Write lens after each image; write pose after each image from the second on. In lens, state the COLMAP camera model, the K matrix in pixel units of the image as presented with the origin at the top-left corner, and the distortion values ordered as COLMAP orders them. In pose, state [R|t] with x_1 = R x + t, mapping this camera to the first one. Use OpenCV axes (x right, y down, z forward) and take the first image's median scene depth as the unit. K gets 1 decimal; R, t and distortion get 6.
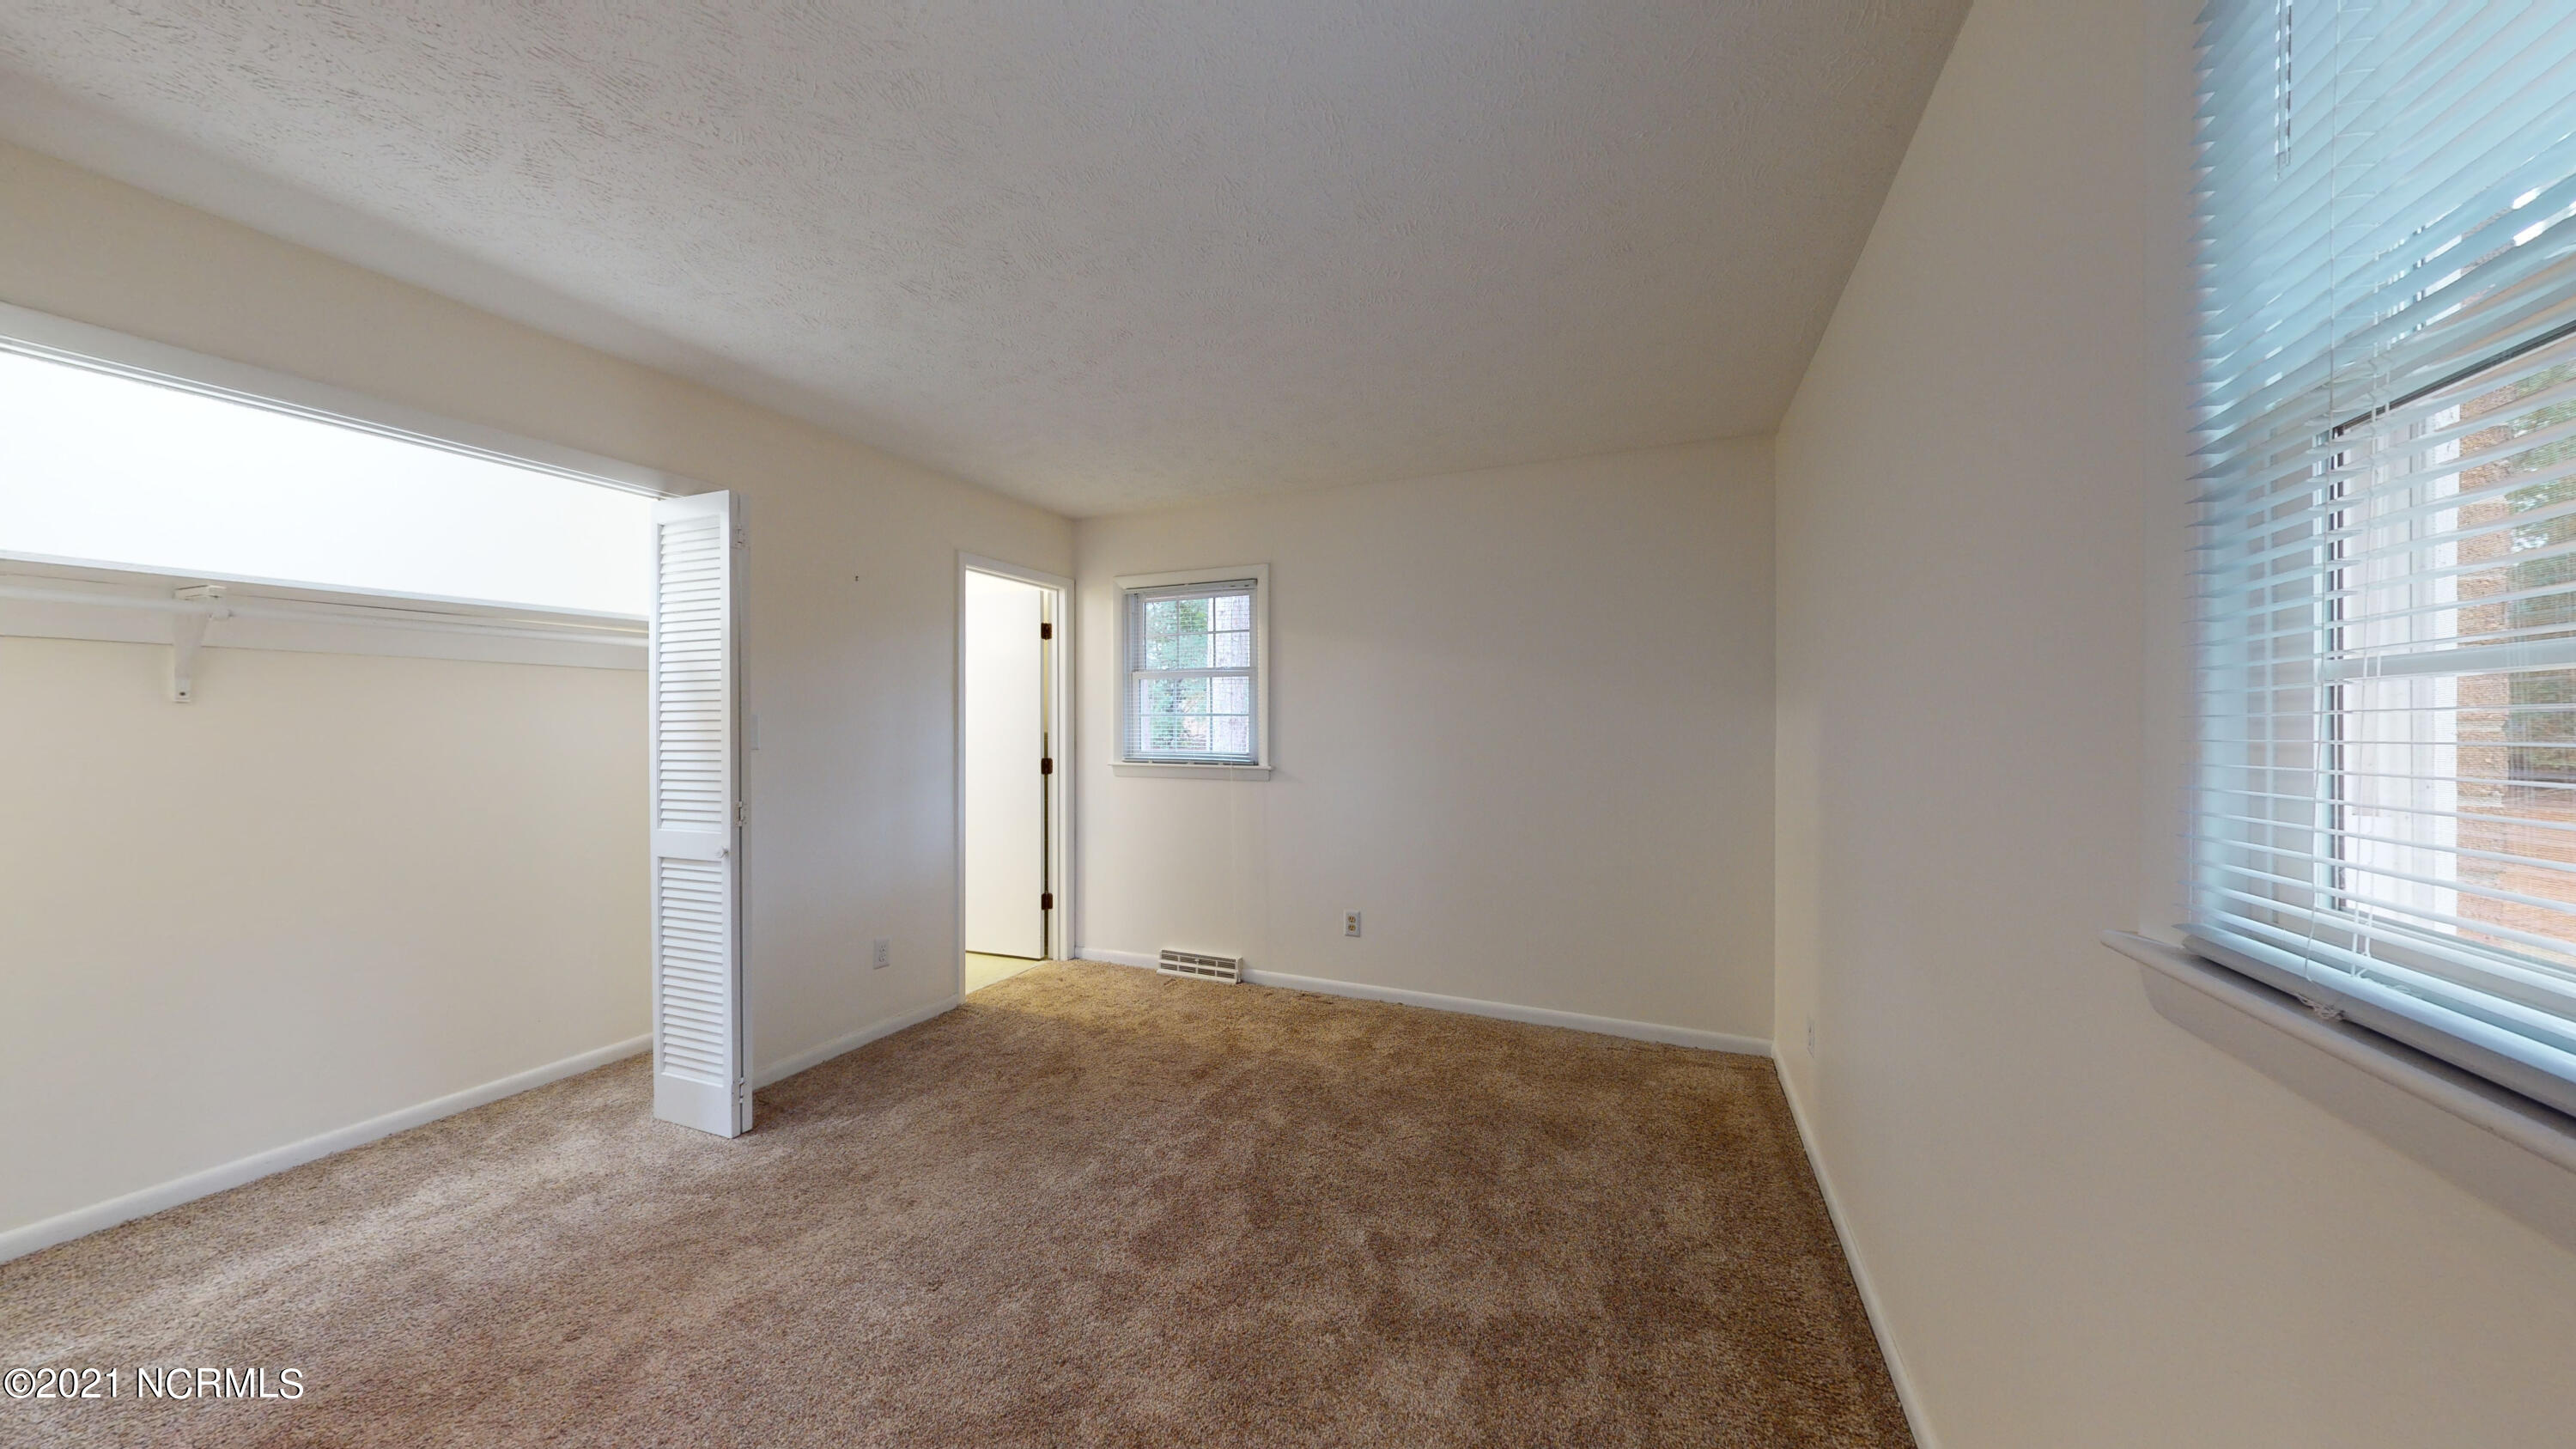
lens RADIAL K [[809.6, 0, 1288.0], [0, 809.6, 724.5], [0, 0, 1]] dist [-0.000253, 0.000075]
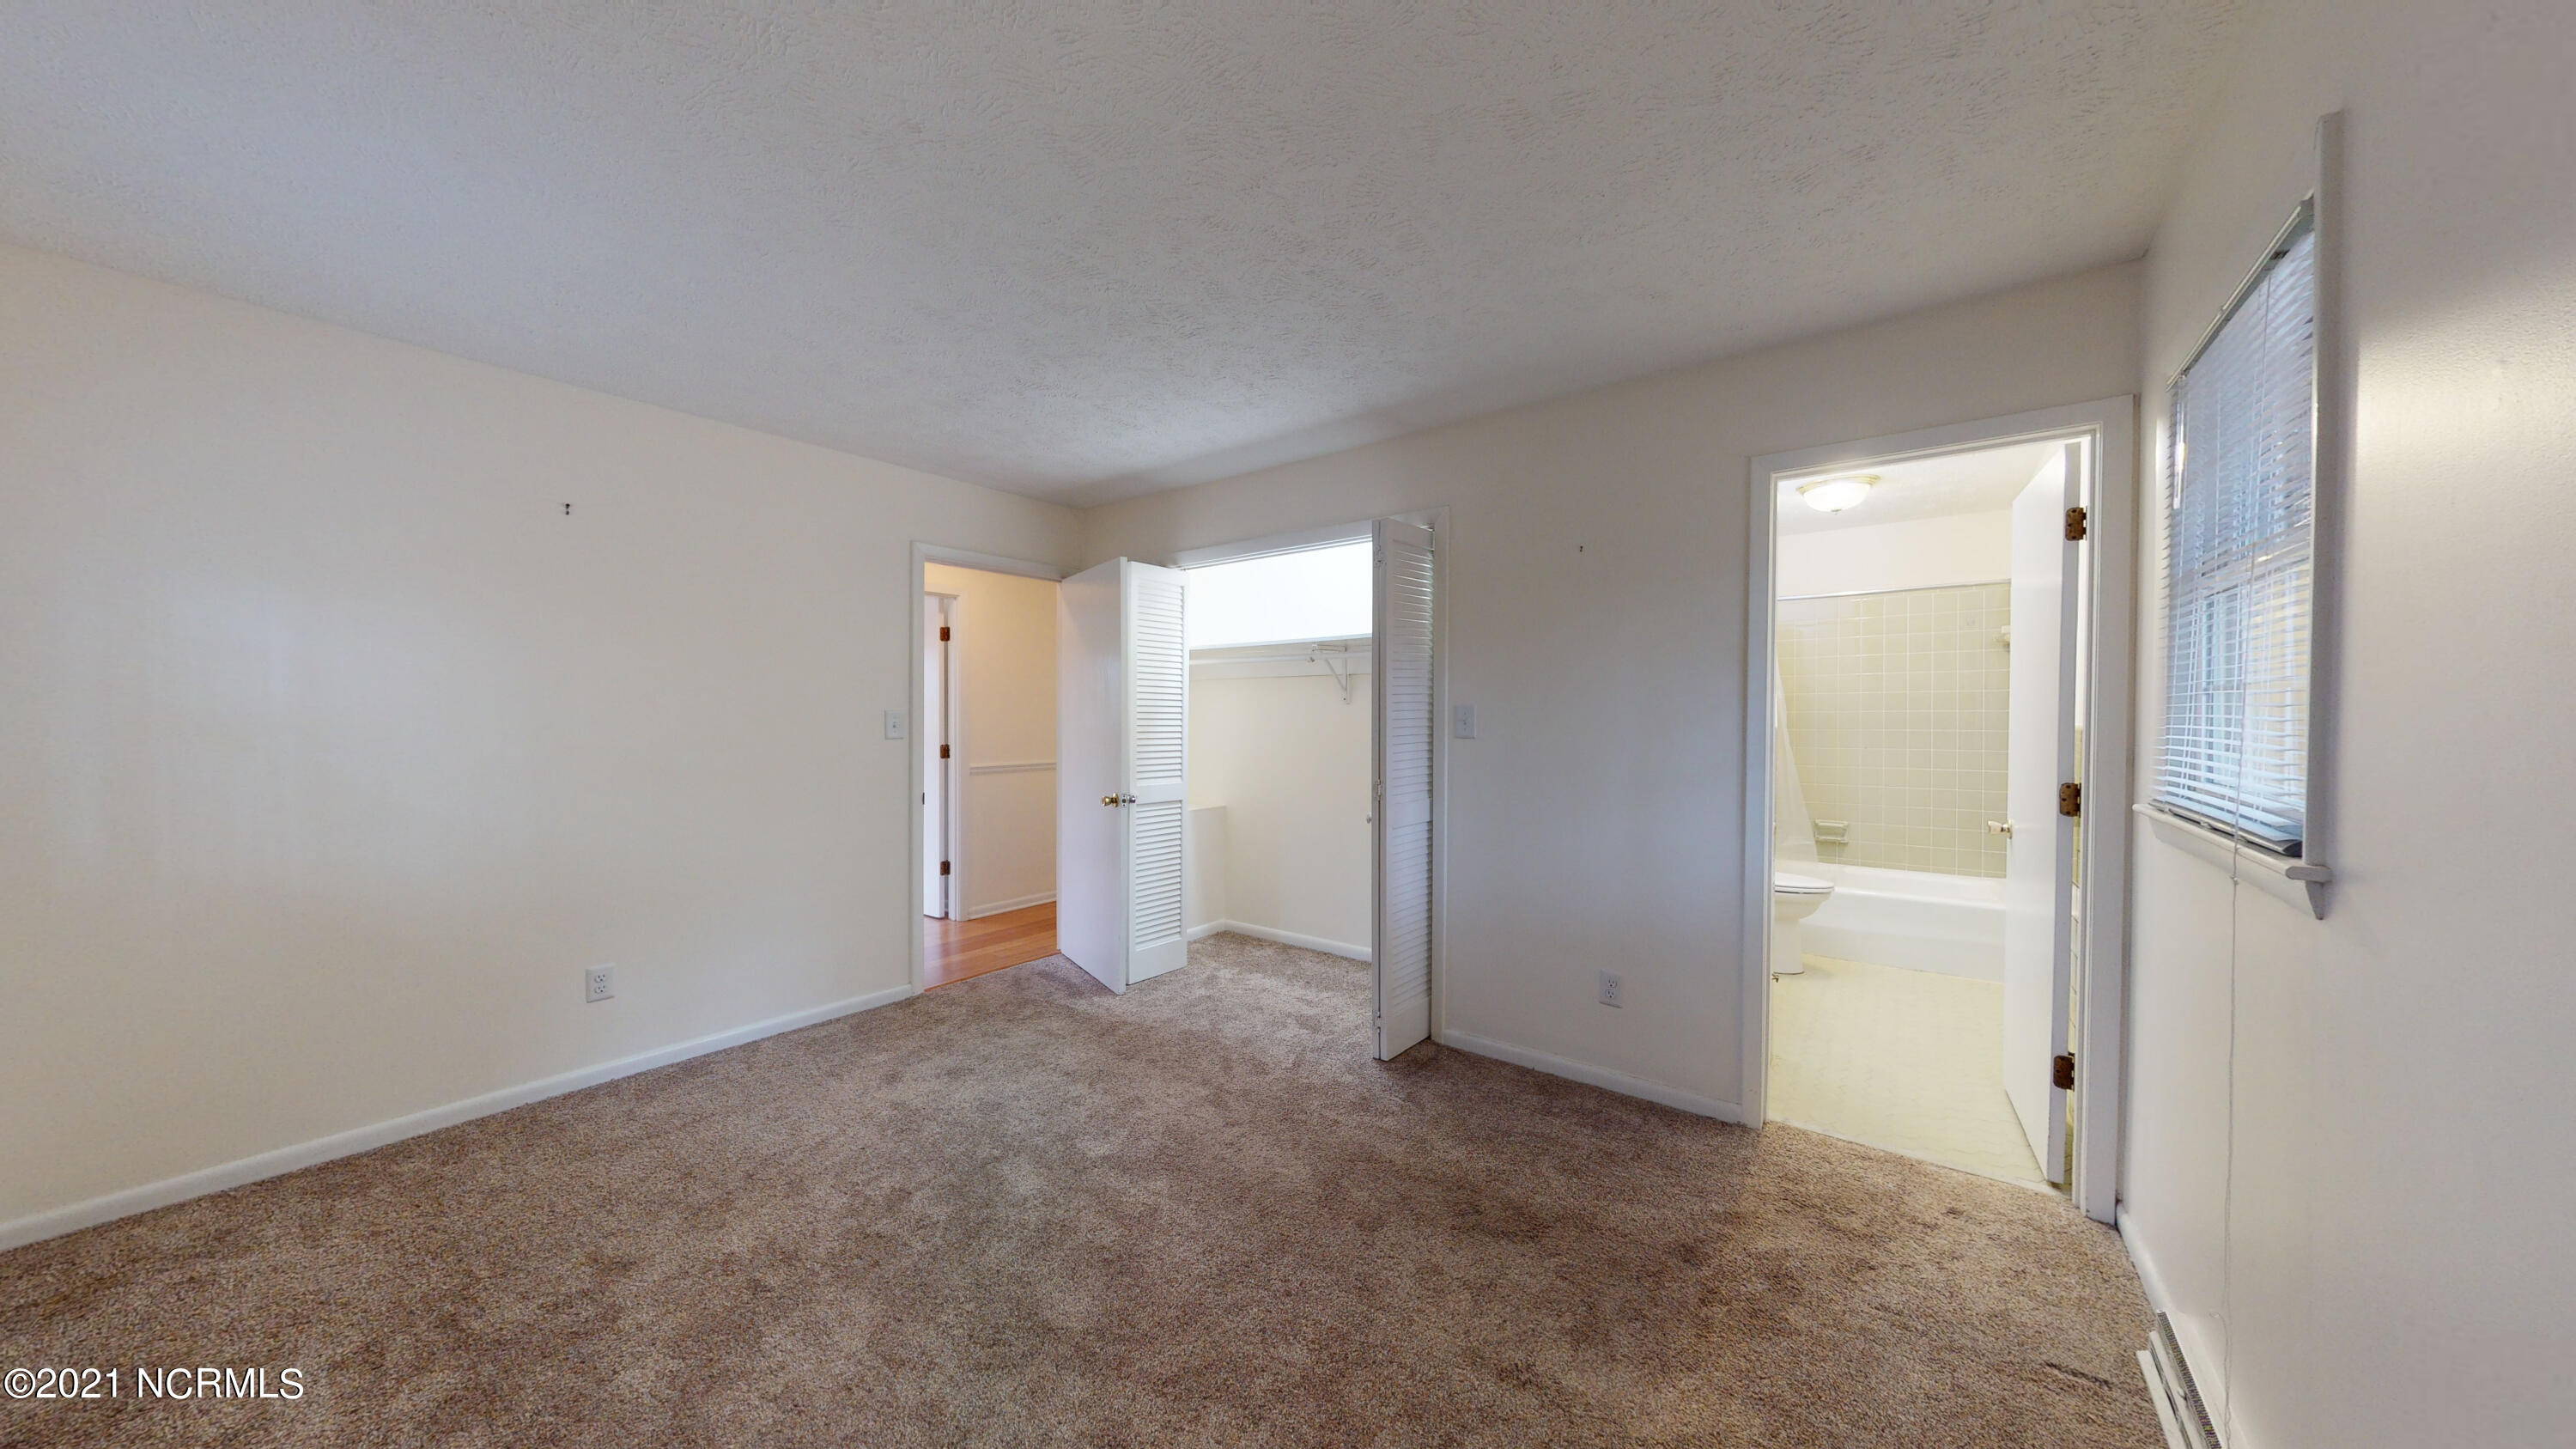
lens RADIAL K [[809.6, 0, 1288.0], [0, 809.6, 724.5], [0, 0, 1]] dist [-0.000253, 0.000075]
pose [[-0.238530, 0.016060, -0.971002, 0.477632], [0.002167, 0.999870, 0.016005, -0.004822], [0.971133, 0.001713, -0.238533, 1.087236]]
